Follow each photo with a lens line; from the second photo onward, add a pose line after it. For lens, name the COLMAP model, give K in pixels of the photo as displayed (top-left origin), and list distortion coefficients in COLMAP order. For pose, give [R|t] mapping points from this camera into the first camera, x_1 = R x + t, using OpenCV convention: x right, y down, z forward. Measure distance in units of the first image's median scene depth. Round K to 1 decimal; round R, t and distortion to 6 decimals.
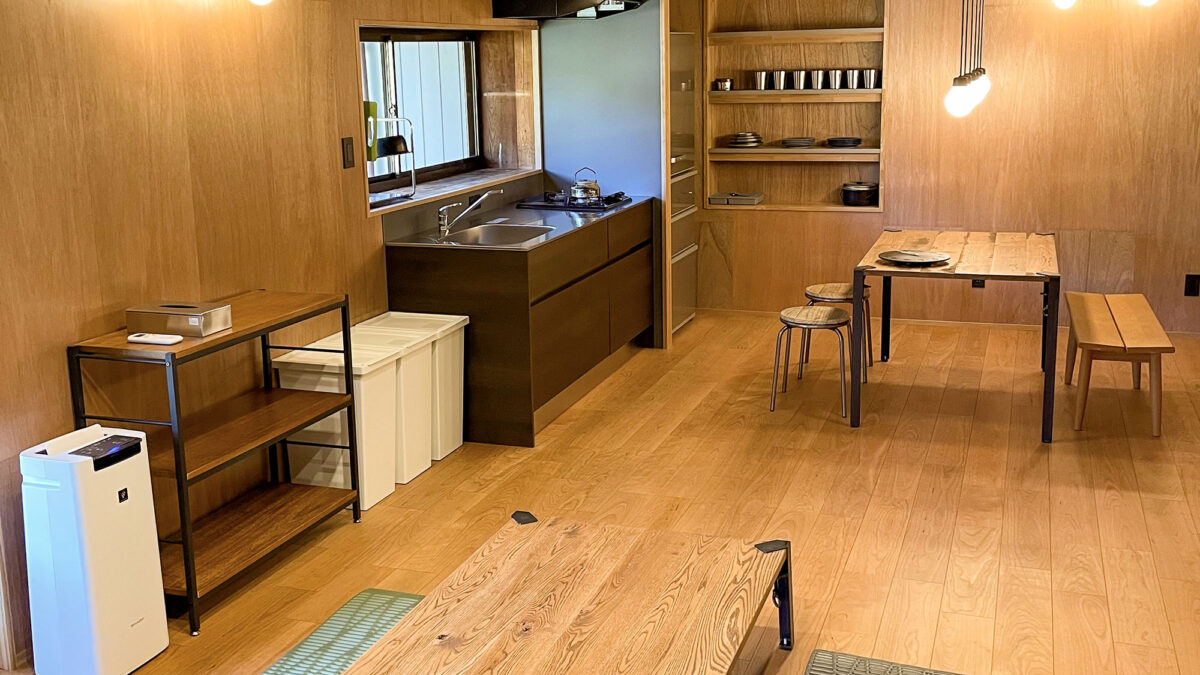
lens RADIAL K [[1237.7, 0, 599.3], [0, 1237.7, 335.3], [0, 0, 1]] dist [-0.018848, 0.000000]
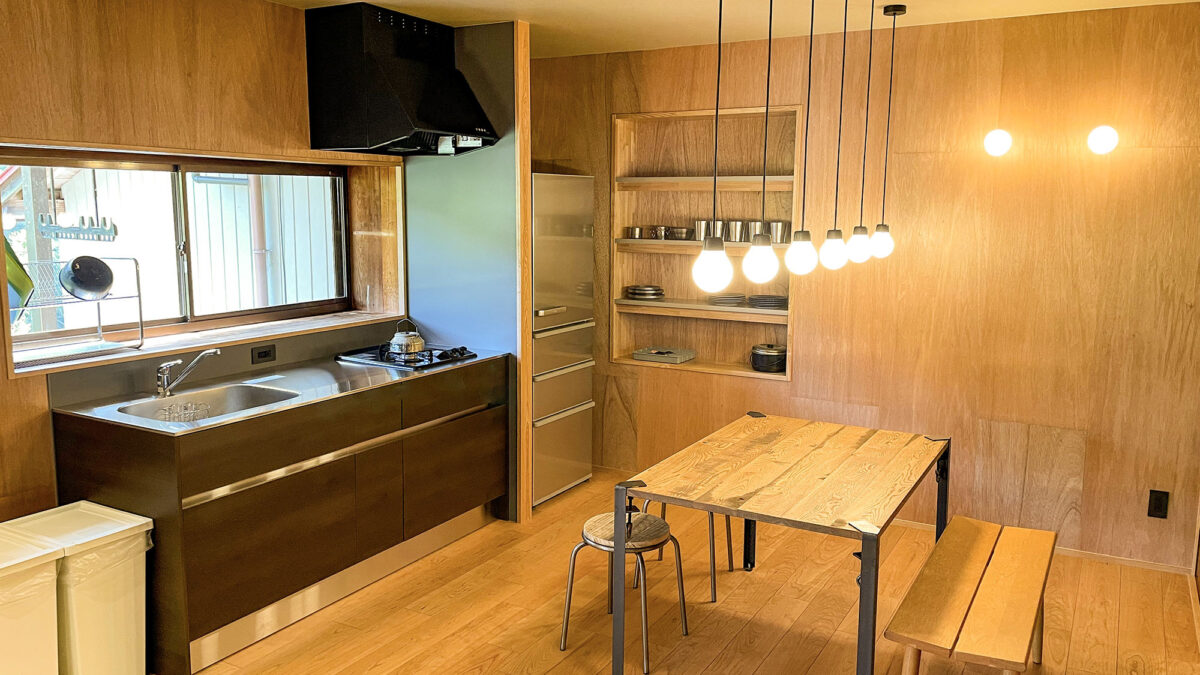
lens RADIAL K [[924.8, 0, 601.1], [0, 924.8, 339.1], [0, 0, 1]] dist [-0.004273, -0.014501]
pose [[0.985058, 0.057355, -0.162395, 0.214477], [-0.069659, 0.995033, -0.071107, -0.077963], [0.157510, 0.081357, 0.984160, 0.345865]]
